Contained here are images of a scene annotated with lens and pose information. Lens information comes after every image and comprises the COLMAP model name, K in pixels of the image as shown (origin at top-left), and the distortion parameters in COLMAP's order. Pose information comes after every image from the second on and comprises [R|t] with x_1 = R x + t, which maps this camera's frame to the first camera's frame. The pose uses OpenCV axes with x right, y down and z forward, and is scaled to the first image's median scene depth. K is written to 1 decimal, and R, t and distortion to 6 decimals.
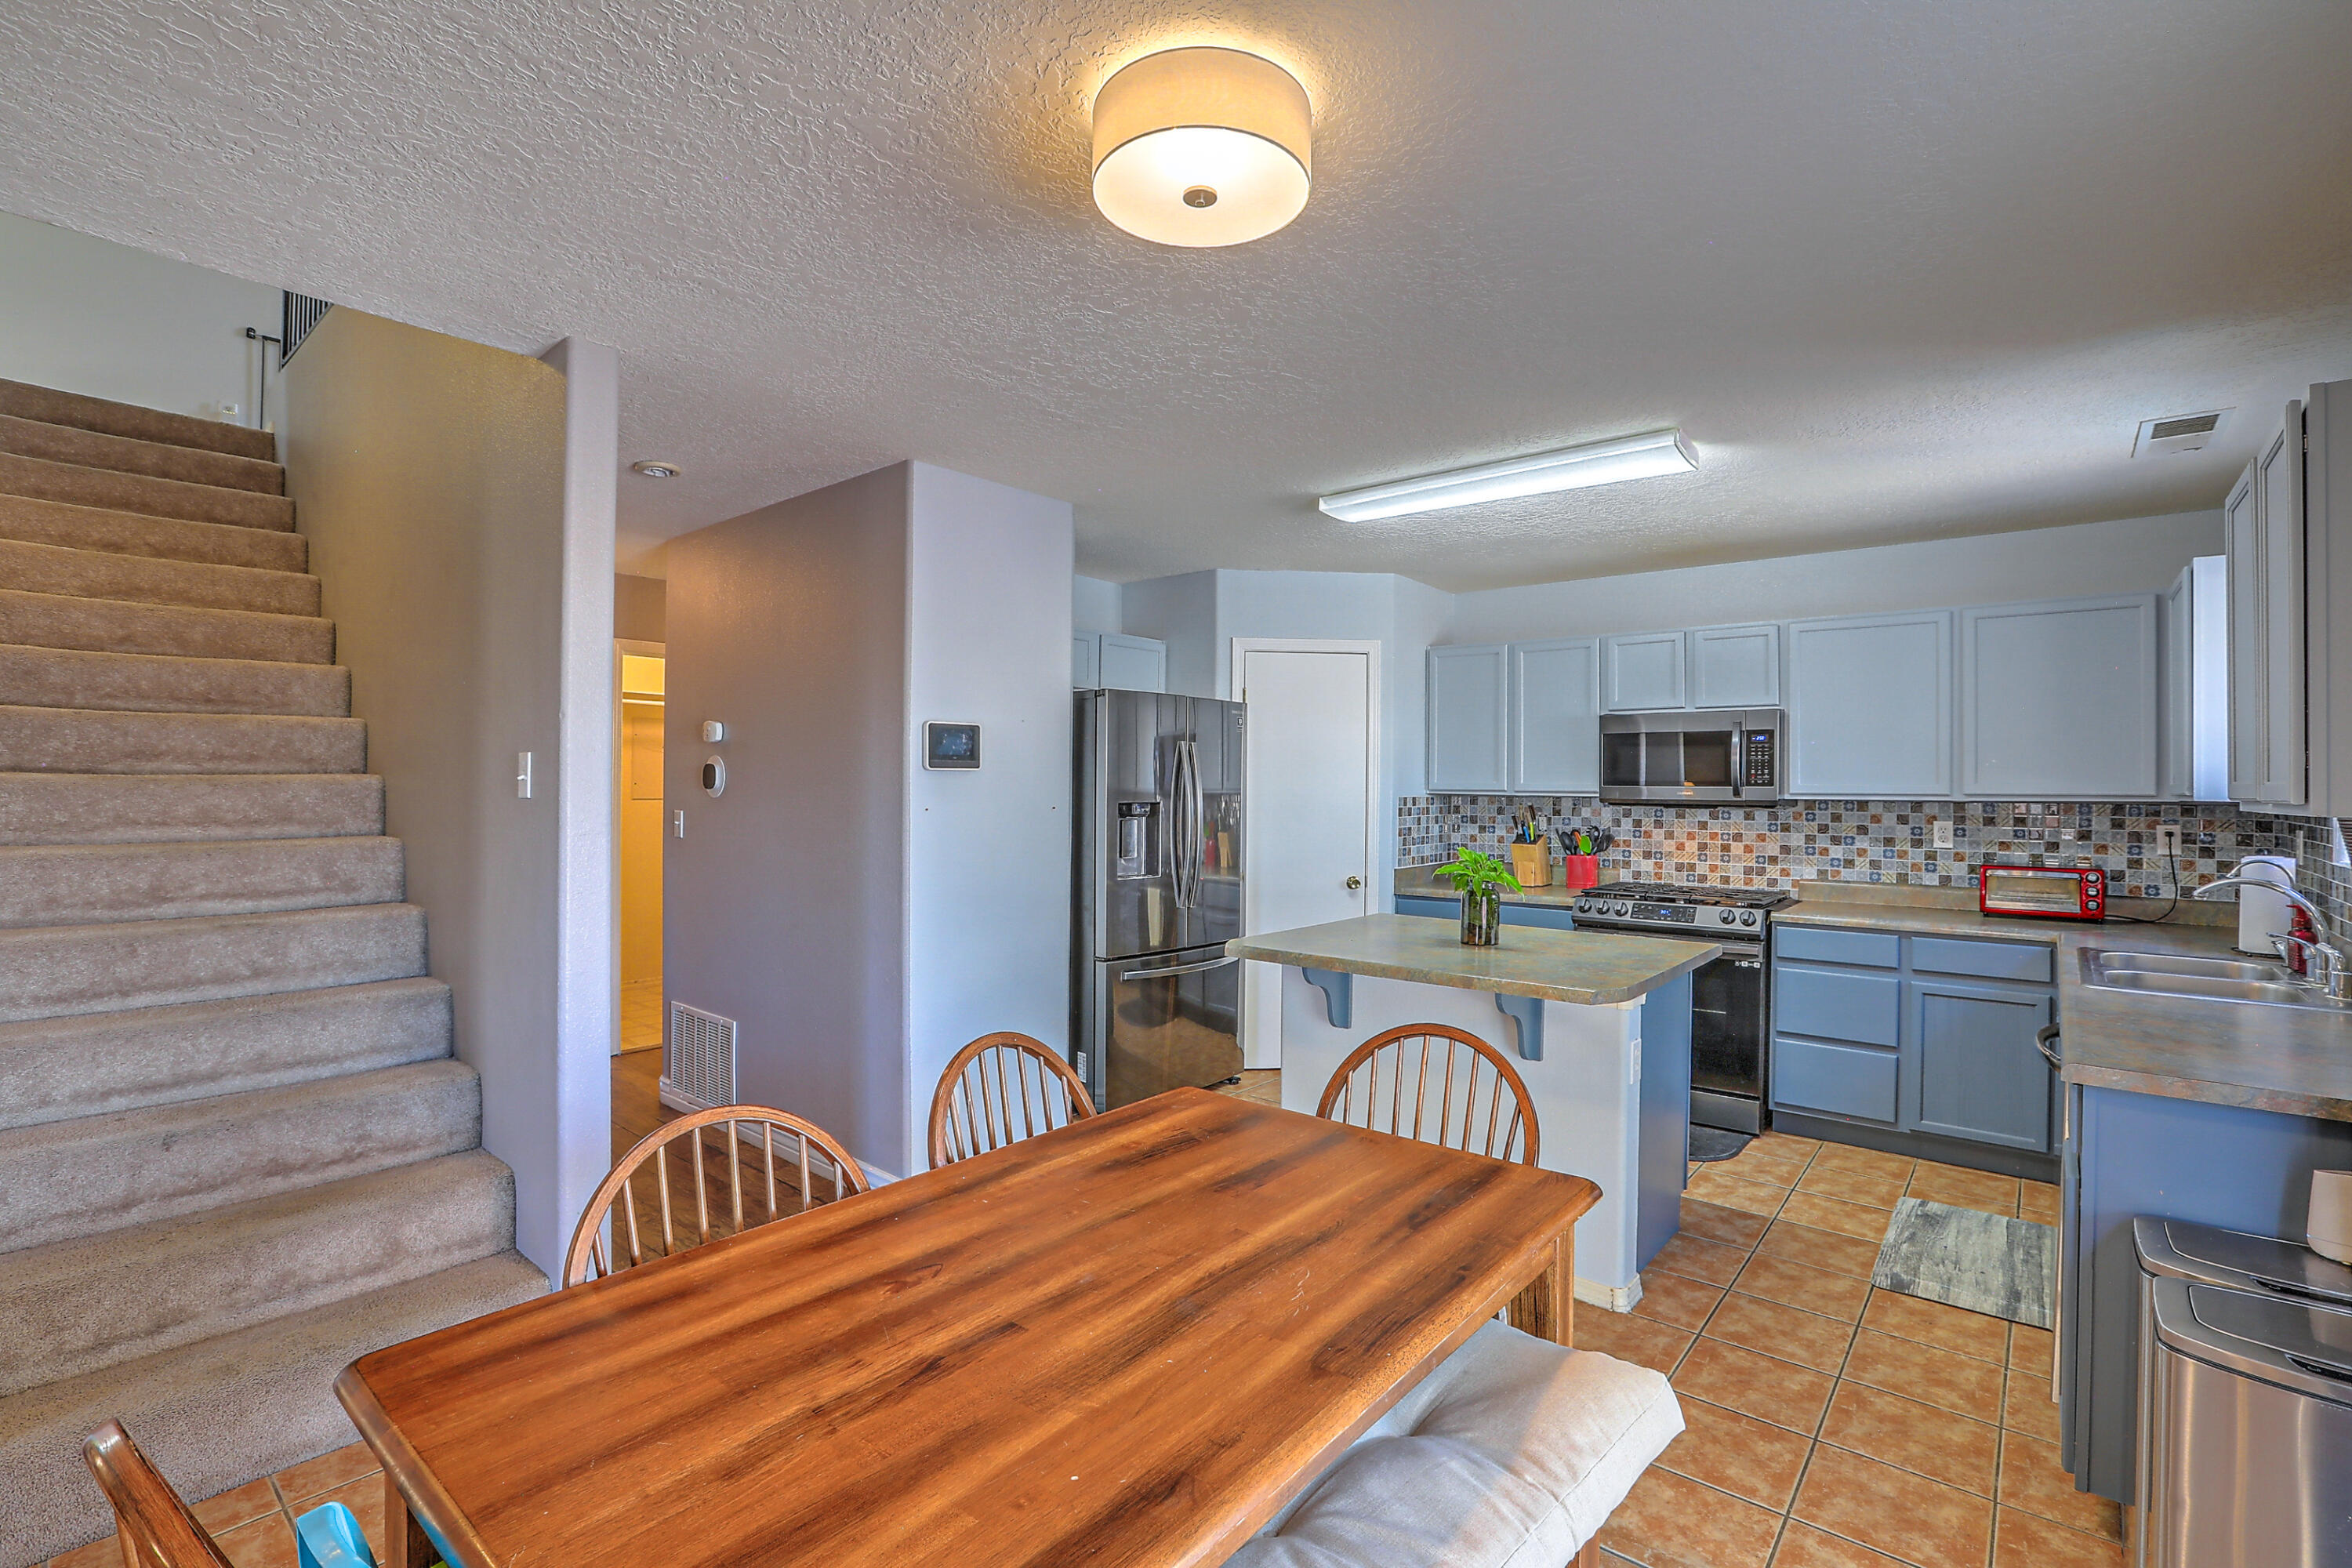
lens RADIAL K [[1062.8, 0, 1191.0], [0, 1062.8, 781.7], [0, 0, 1]] dist [-0.054975, 0.025062]
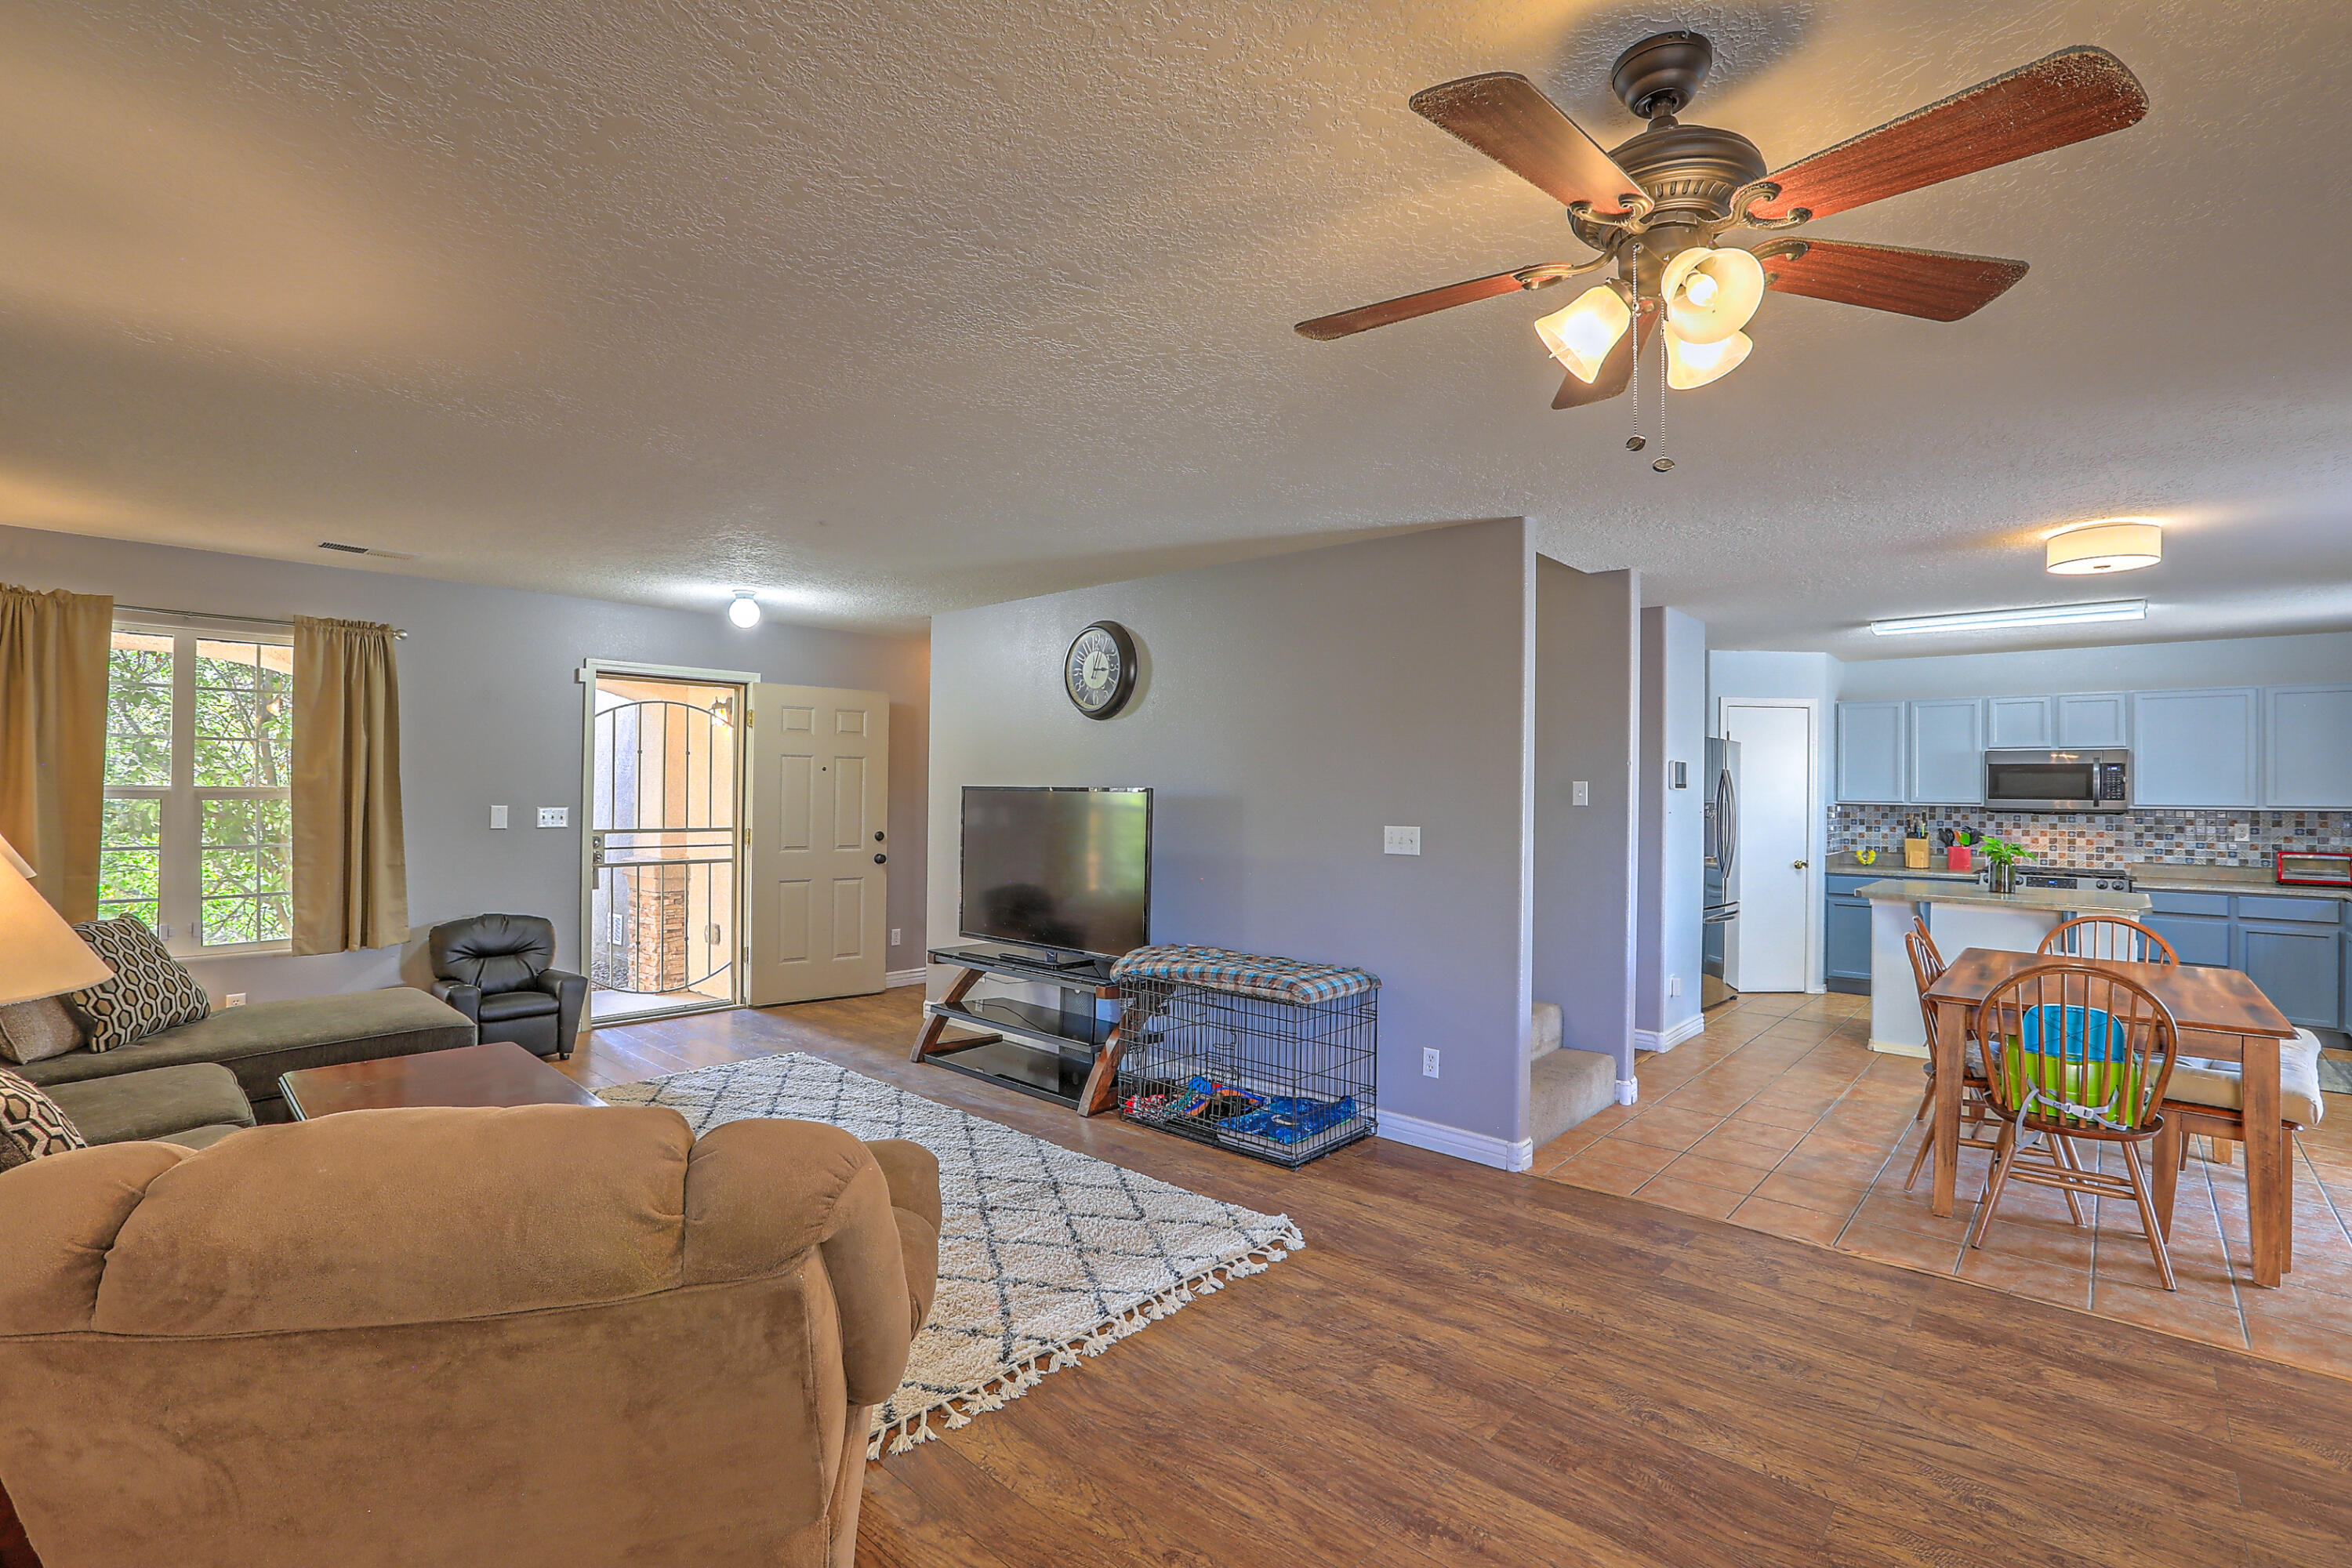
lens RADIAL K [[1061.3, 0, 1181.6], [0, 1061.3, 782.7], [0, 0, 1]] dist [-0.045386, 0.014290]
pose [[0.998922, 0.004103, -0.046242, -0.751975], [-0.004375, 0.999974, -0.005766, -0.006586], [0.046217, 0.005962, 0.998914, -0.569040]]
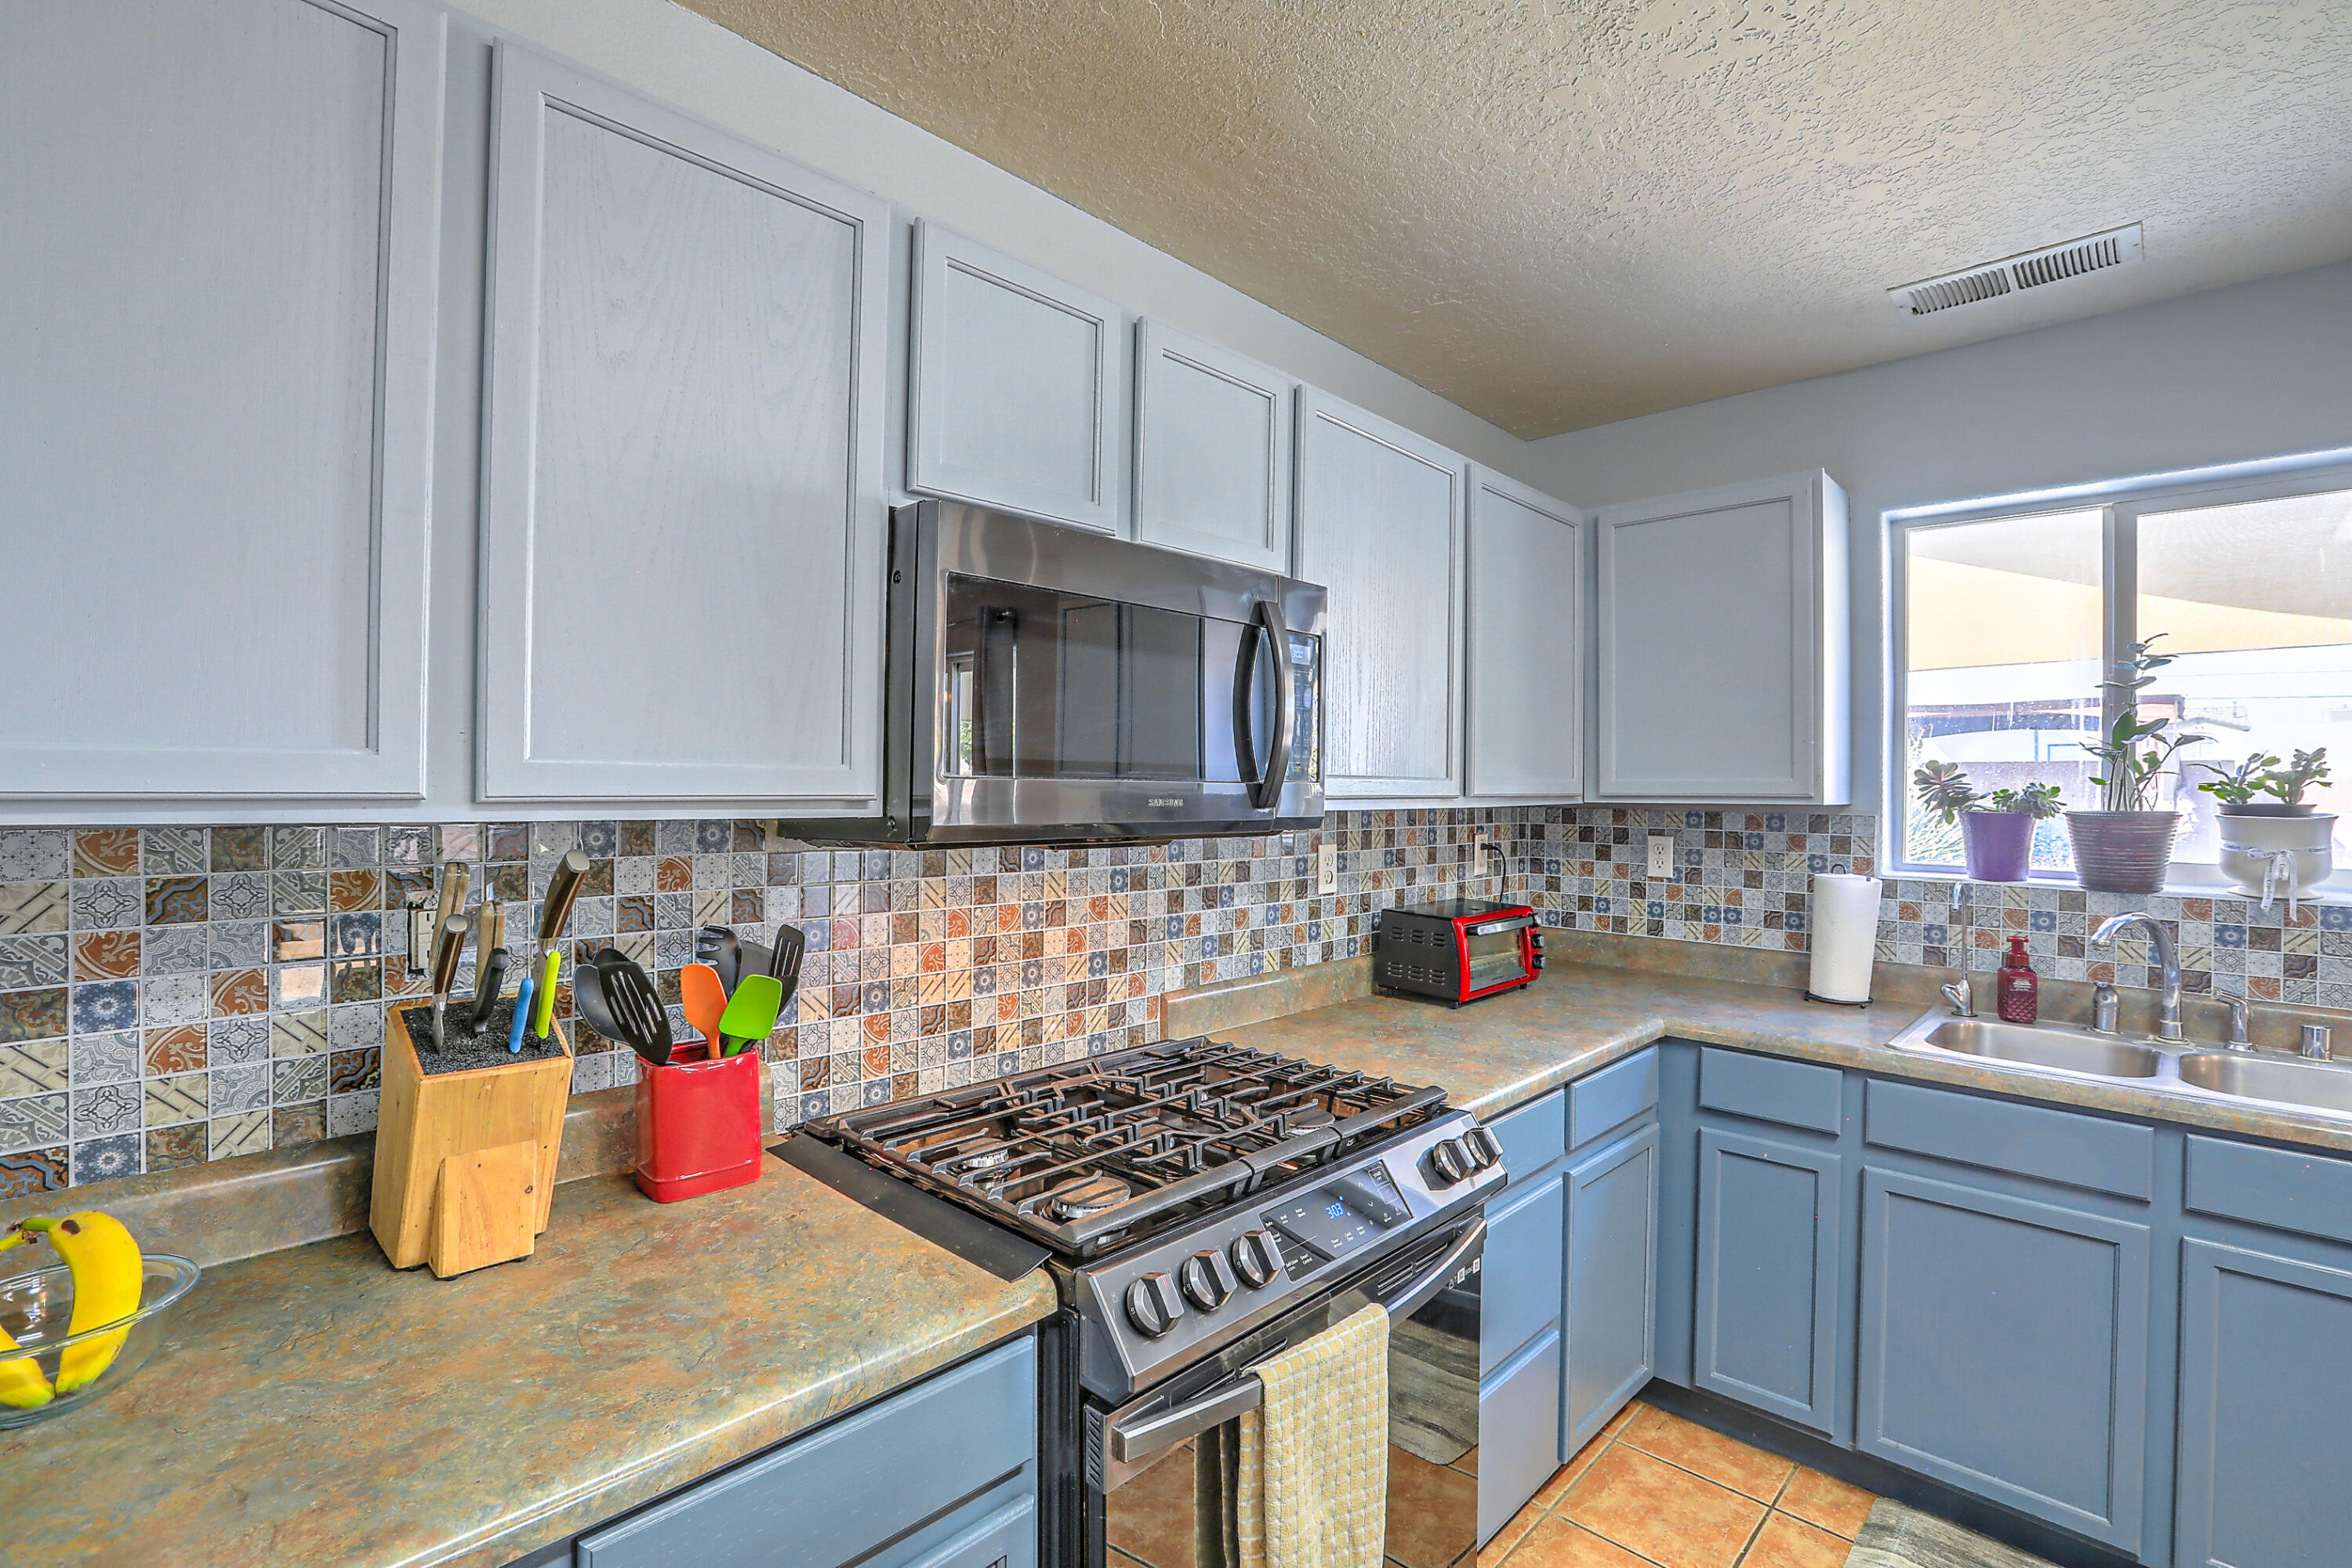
lens RADIAL K [[1071.3, 0, 1178.0], [0, 1071.3, 779.7], [0, 0, 1]] dist [-0.060754, 0.025859]
pose [[0.088157, -0.000627, 0.996106, 0.153284], [-0.010688, 0.999942, 0.001575, 0.003606], [-0.996049, -0.010785, 0.088145, 1.024580]]
